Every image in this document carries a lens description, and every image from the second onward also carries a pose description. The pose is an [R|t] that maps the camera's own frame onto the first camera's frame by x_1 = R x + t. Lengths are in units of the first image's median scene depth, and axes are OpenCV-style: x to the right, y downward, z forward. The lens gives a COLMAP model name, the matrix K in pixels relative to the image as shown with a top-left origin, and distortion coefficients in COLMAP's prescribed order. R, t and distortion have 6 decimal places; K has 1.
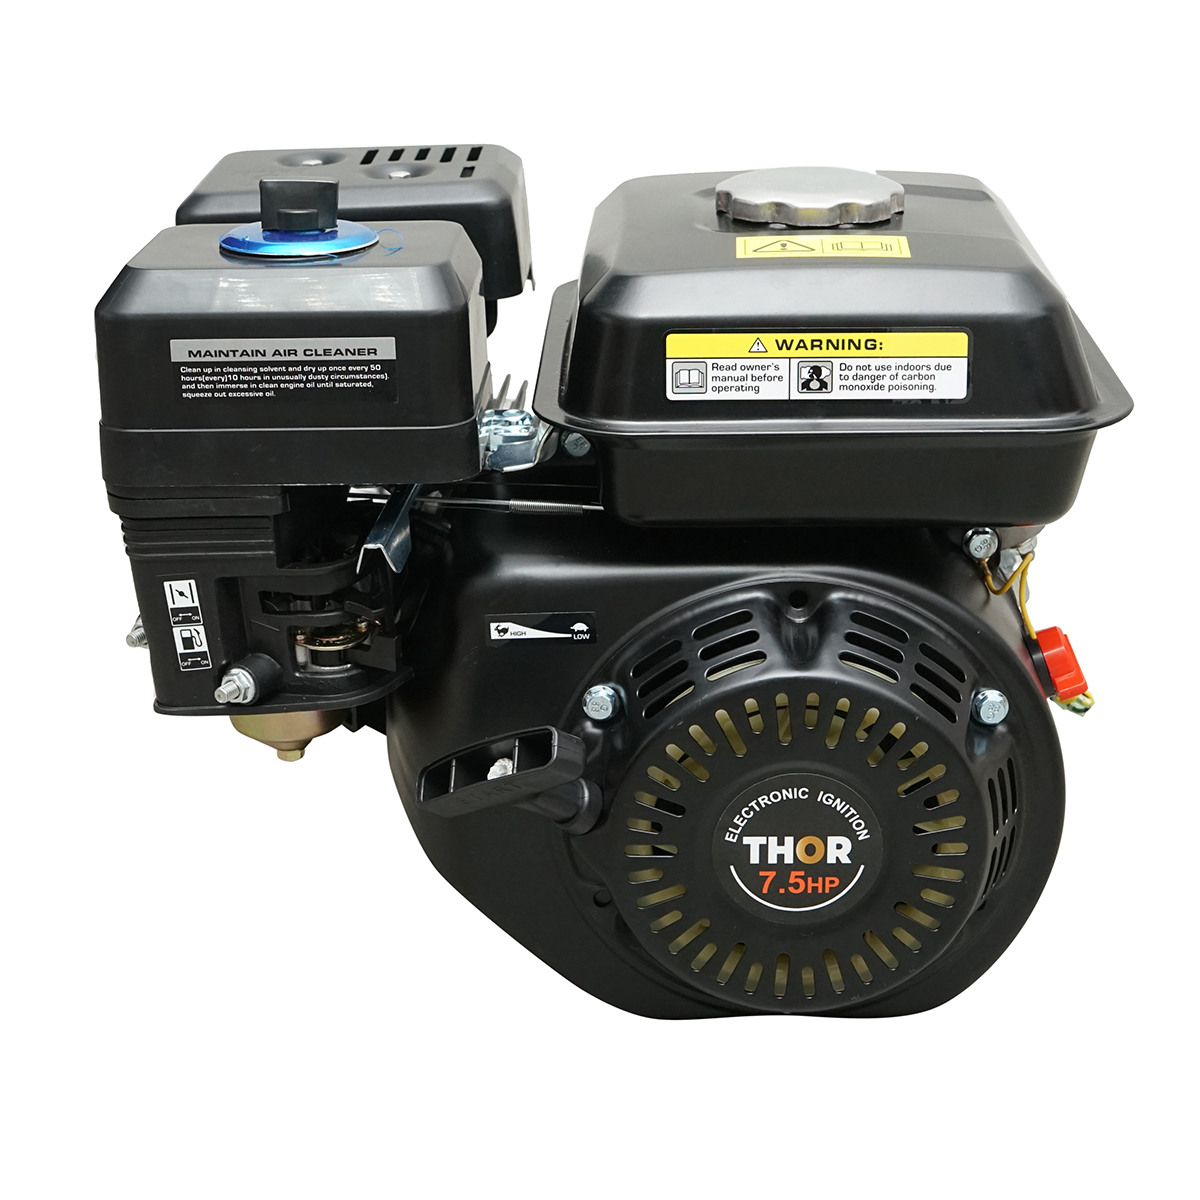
lens RADIAL K [[2012.0, 0, 600.0], [0, 2012.0, 600.0], [0, 0, 1]] dist [0.155027, -1.941248]
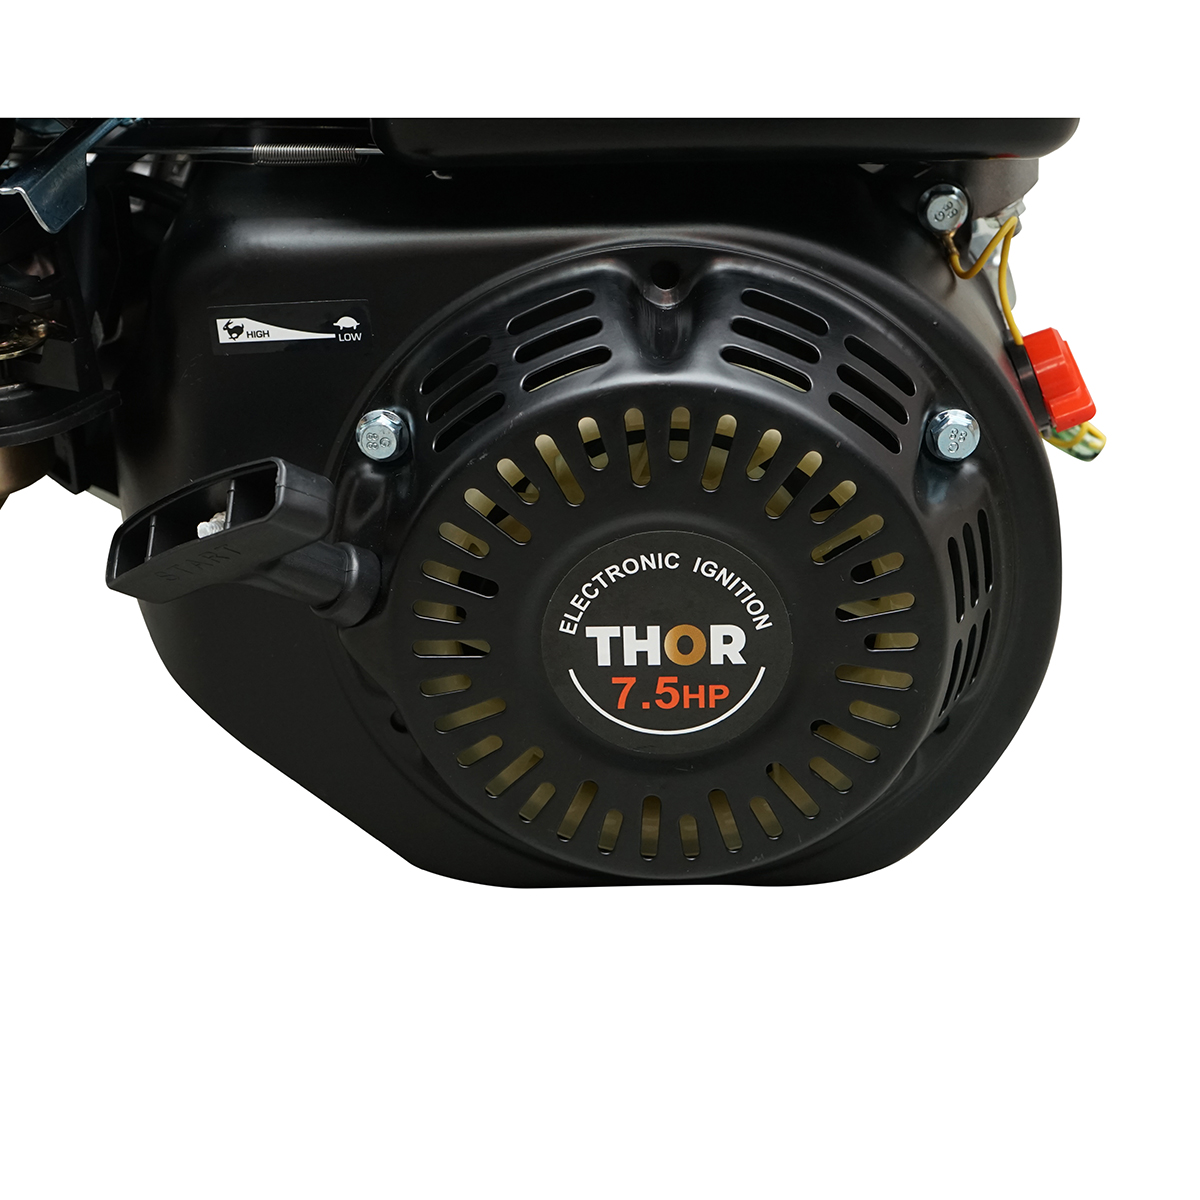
lens RADIAL K [[1761.5, 0, 600.0], [0, 1761.5, 600.0], [0, 0, 1]] dist [-0.049029, -0.076651]
pose [[0.999218, -0.008236, -0.038685, 0.098220], [0.010971, 0.997414, 0.071032, 0.065967], [0.038000, -0.071401, 0.996724, 0.406579]]
